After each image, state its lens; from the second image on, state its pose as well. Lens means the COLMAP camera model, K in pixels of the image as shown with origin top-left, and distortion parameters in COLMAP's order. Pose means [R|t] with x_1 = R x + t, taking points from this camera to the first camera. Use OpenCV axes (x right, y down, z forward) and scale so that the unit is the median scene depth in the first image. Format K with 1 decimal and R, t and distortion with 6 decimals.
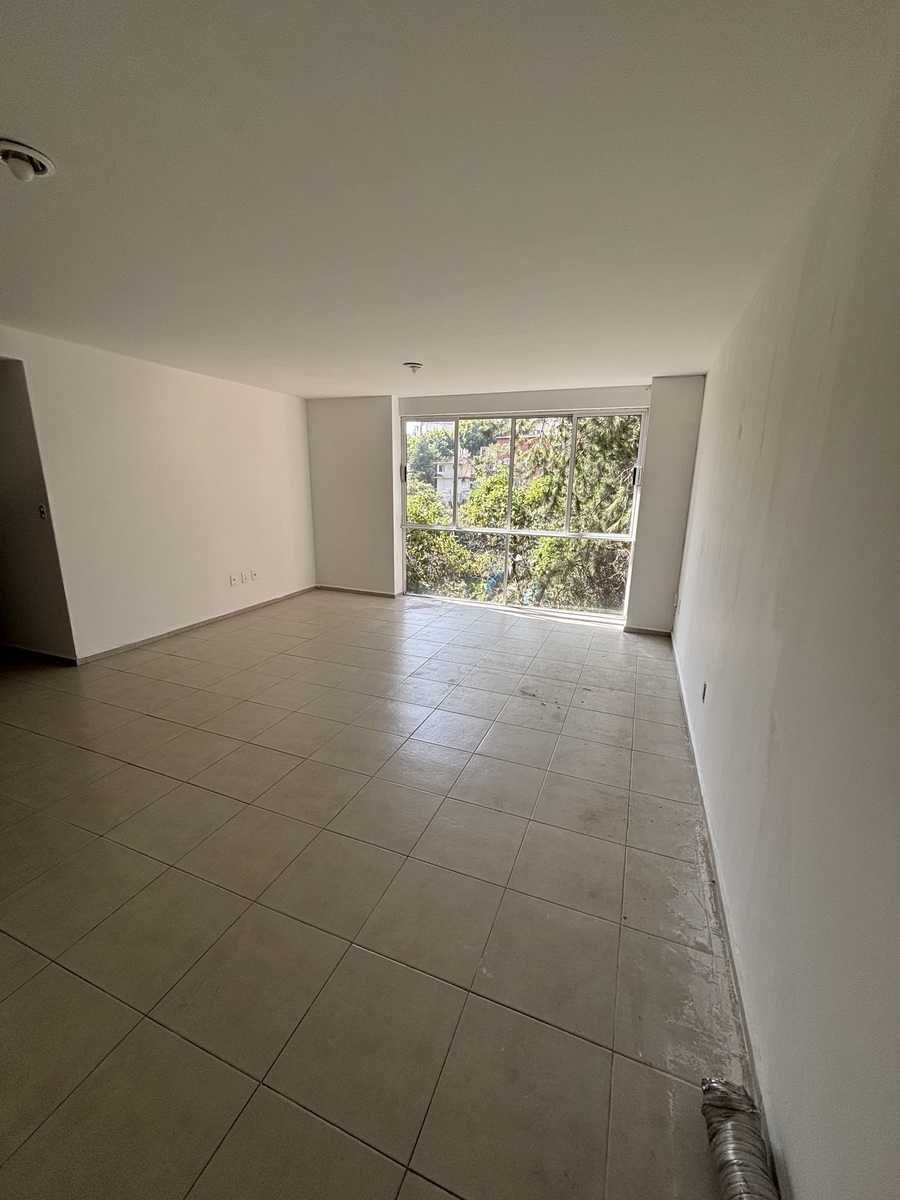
lens RADIAL K [[482.1, 0, 450.0], [0, 482.1, 600.0], [0, 0, 1]] dist [0.027524, -0.000002]
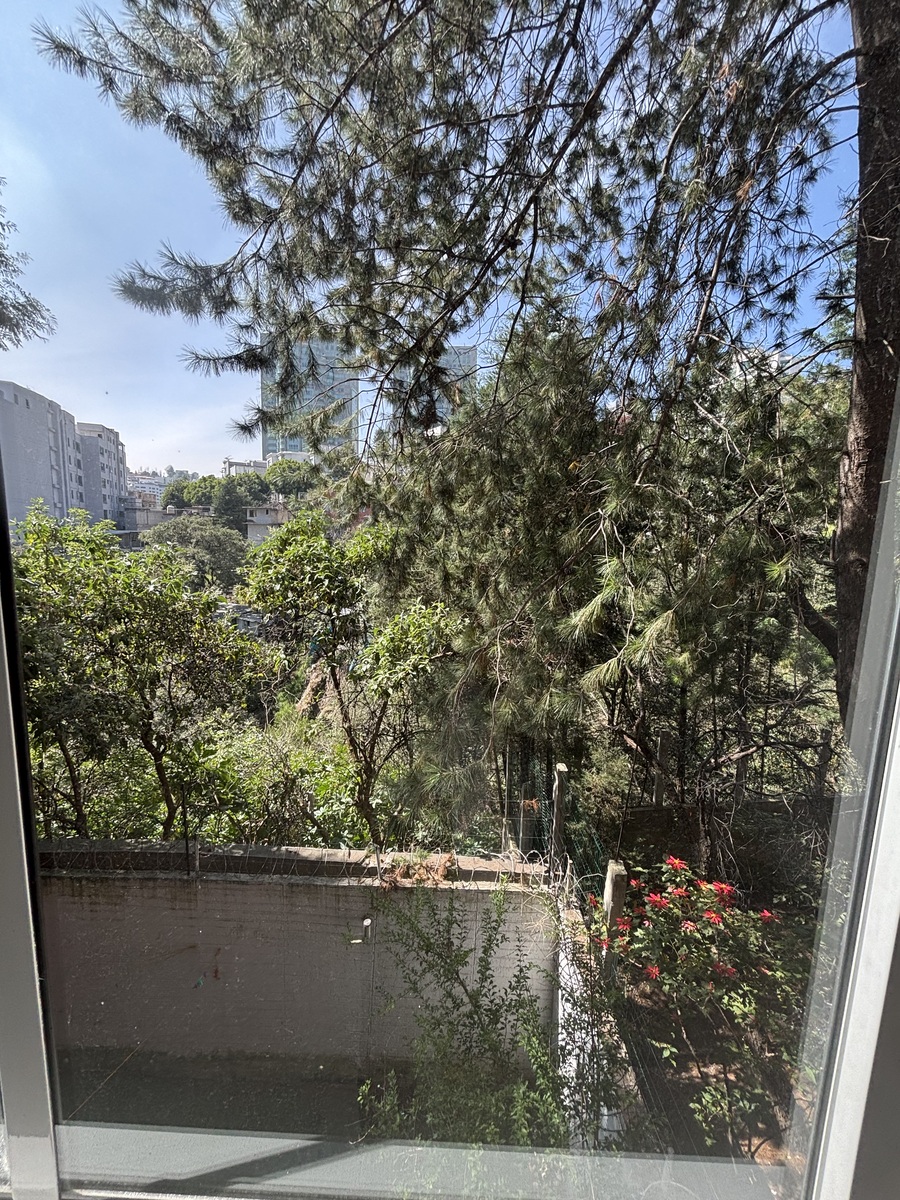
lens RADIAL K [[482.1, 0, 450.0], [0, 482.1, 600.0], [0, 0, 1]] dist [0.027524, -0.000002]
pose [[0.938348, -0.042674, 0.343049, 0.066163], [0.074650, 0.993952, -0.080546, -0.094839], [-0.337537, 0.101188, 0.935858, 0.373125]]
